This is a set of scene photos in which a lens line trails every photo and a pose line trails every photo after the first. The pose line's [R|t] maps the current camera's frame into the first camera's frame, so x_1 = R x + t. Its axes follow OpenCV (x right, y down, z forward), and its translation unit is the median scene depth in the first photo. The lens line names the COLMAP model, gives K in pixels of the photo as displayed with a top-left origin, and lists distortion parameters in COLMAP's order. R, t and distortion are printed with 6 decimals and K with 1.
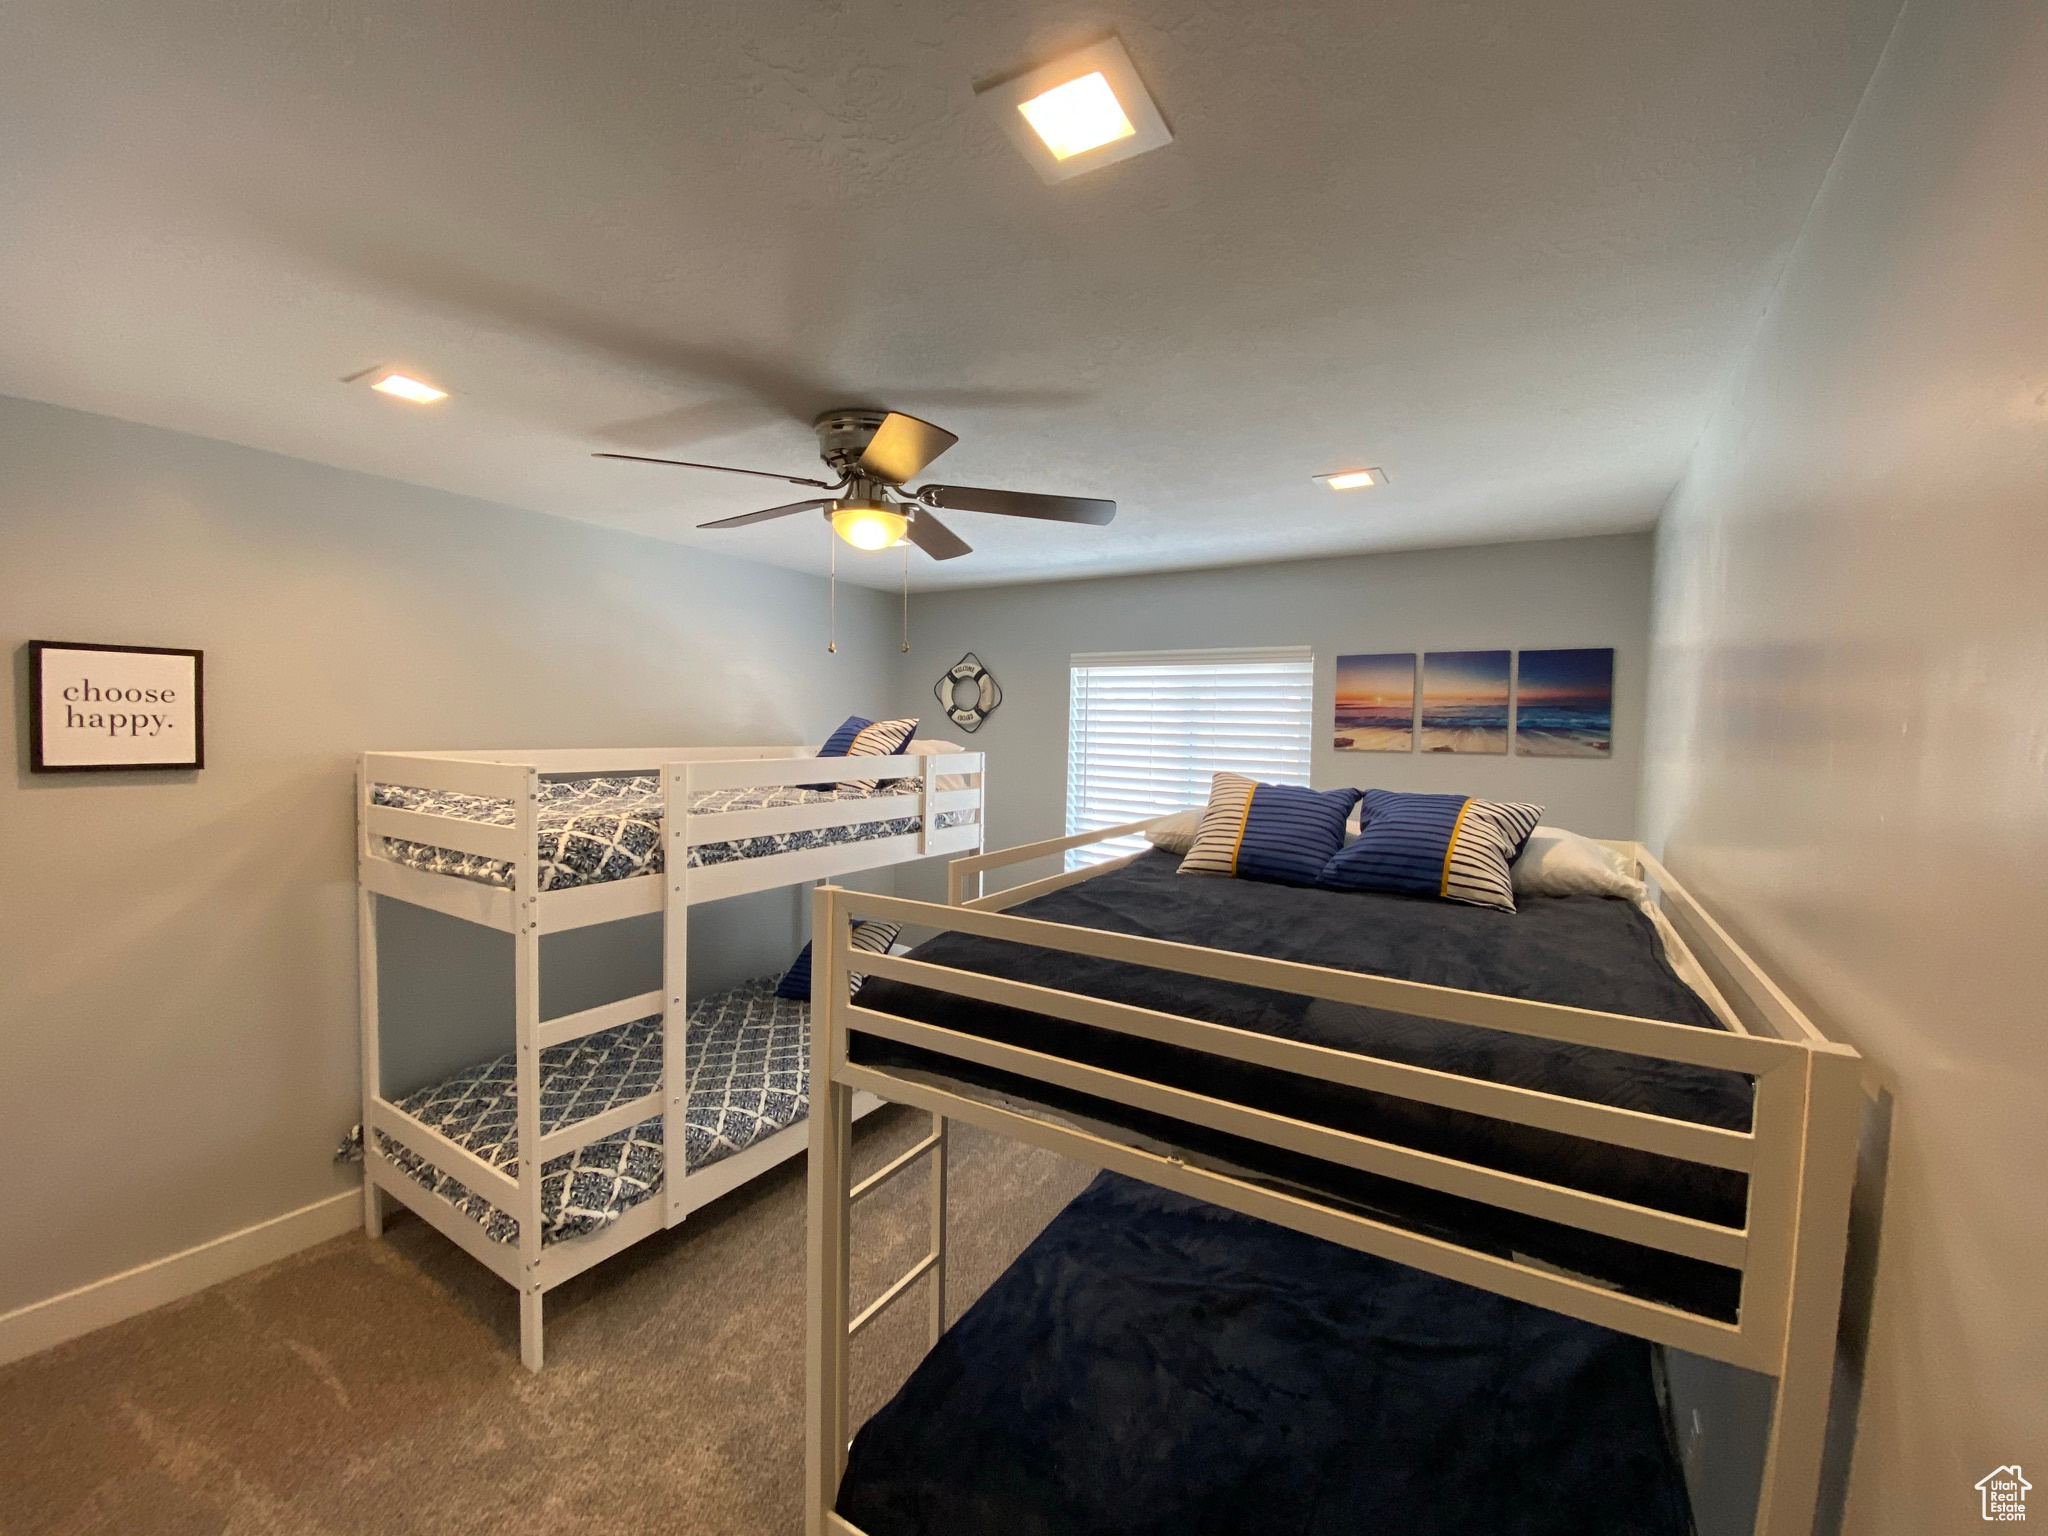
lens RADIAL K [[826.9, 0, 1024.4], [0, 826.9, 760.5], [0, 0, 1]] dist [0.026011, -0.022597]
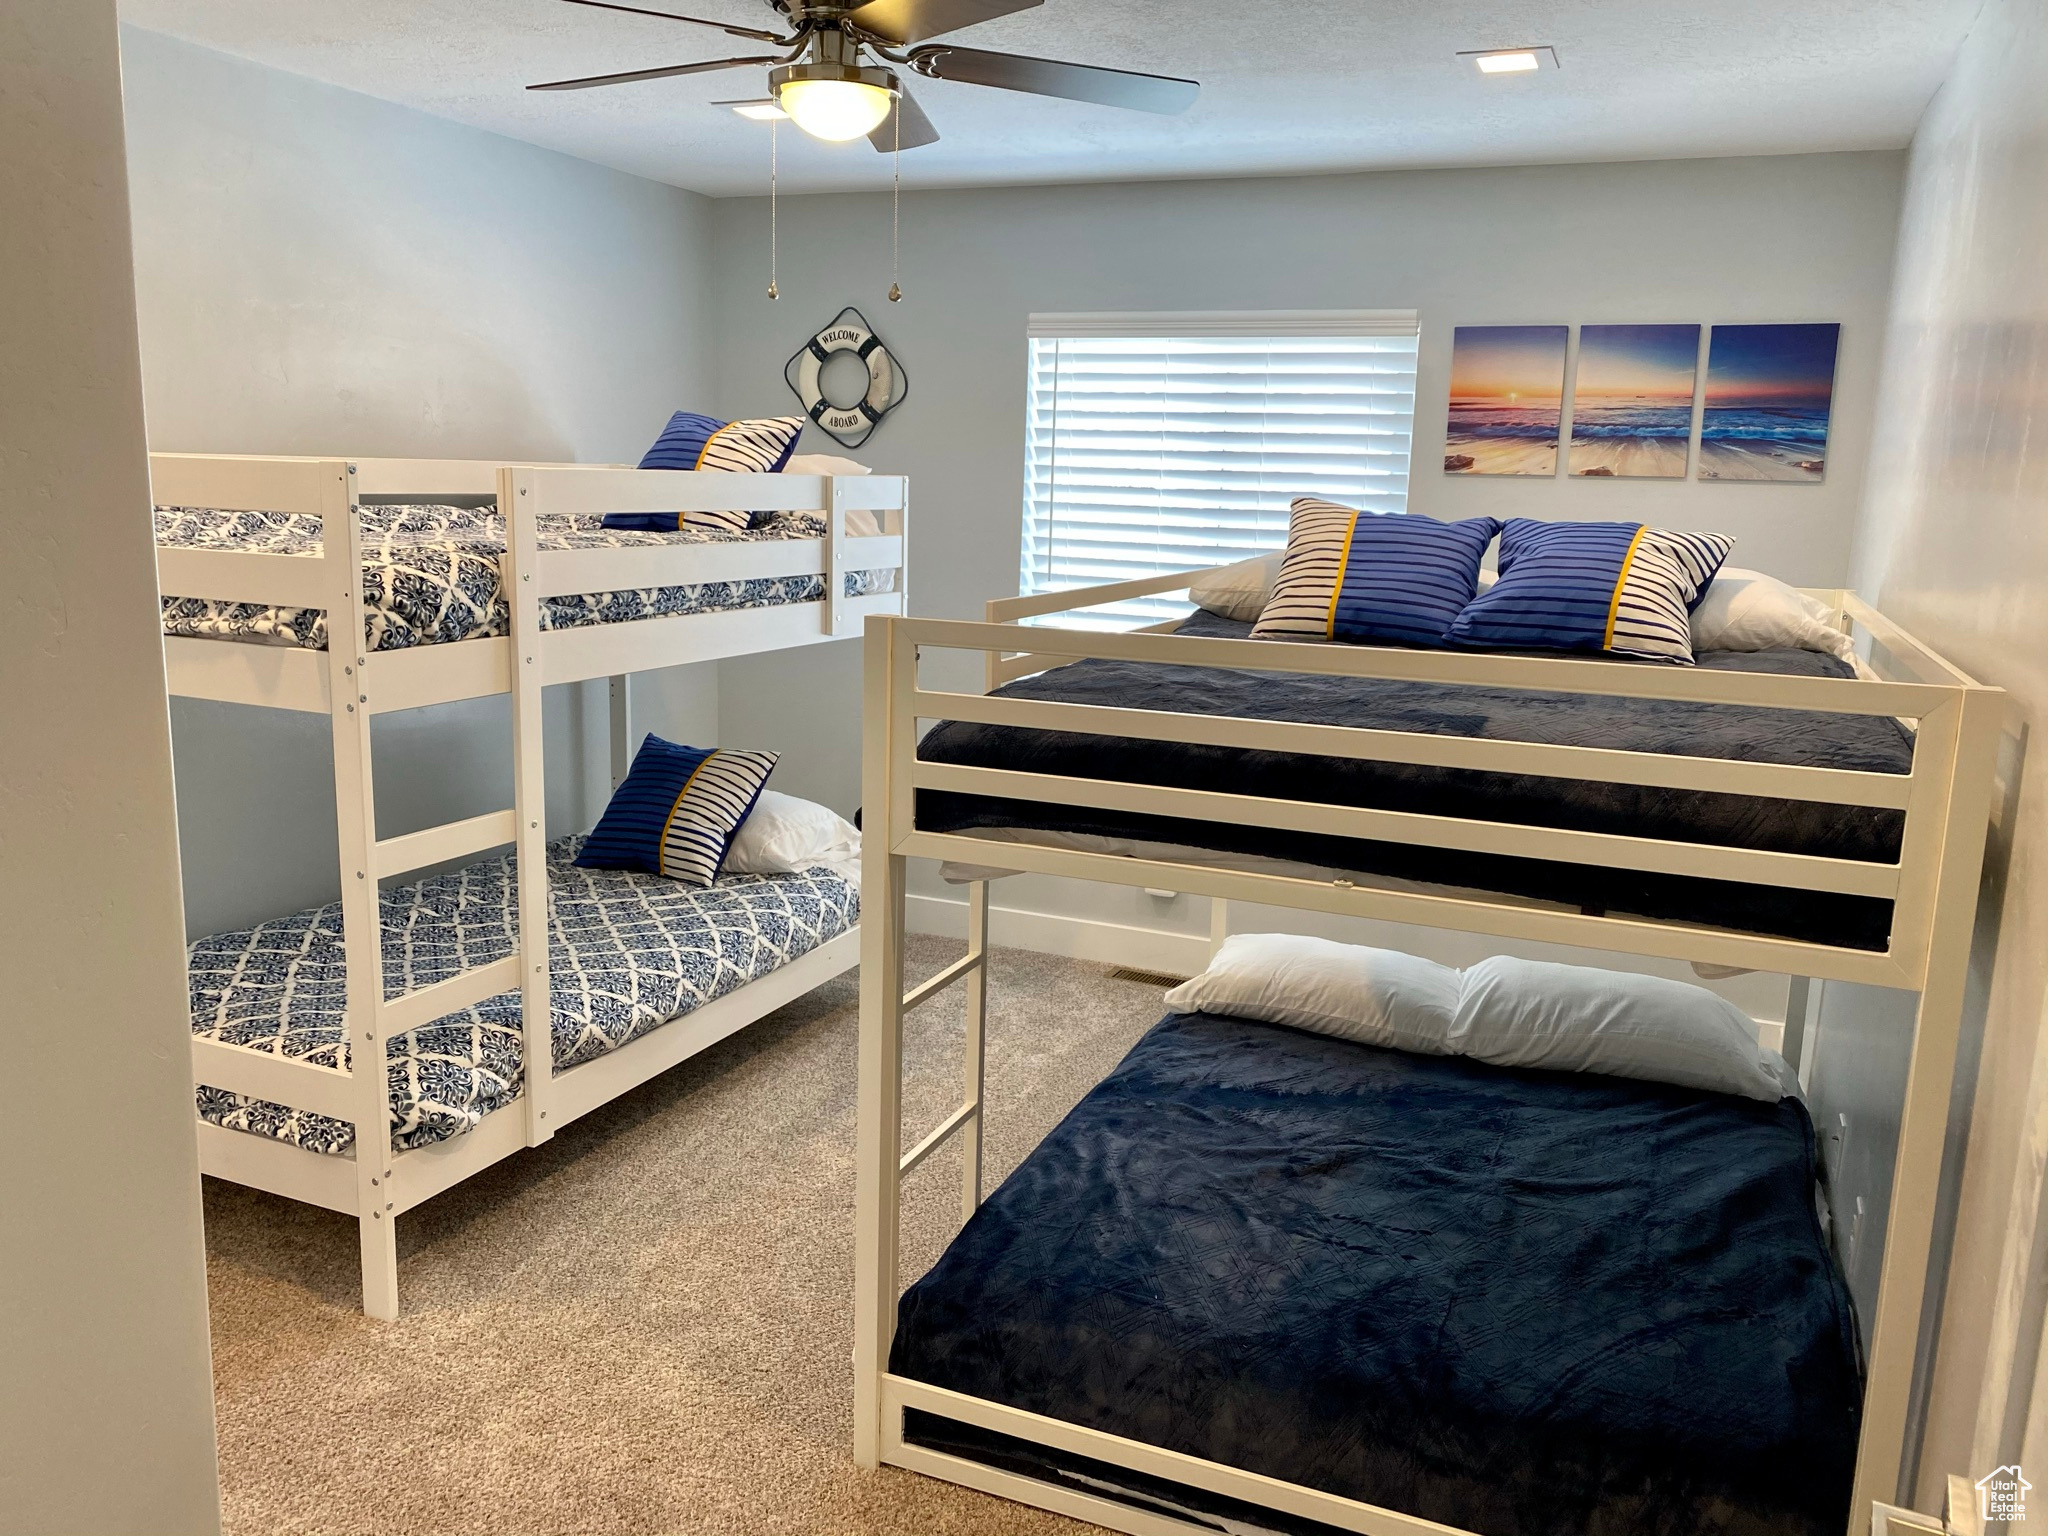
lens RADIAL K [[1594.0, 0, 1024.0], [0, 1594.0, 768.0], [0, 0, 1]] dist [0.034454, -0.011389]
pose [[0.988259, -0.016893, 0.151854, -0.224726], [-0.005218, 0.989557, 0.144046, 0.053873], [-0.152701, -0.143147, 0.977850, -0.335178]]
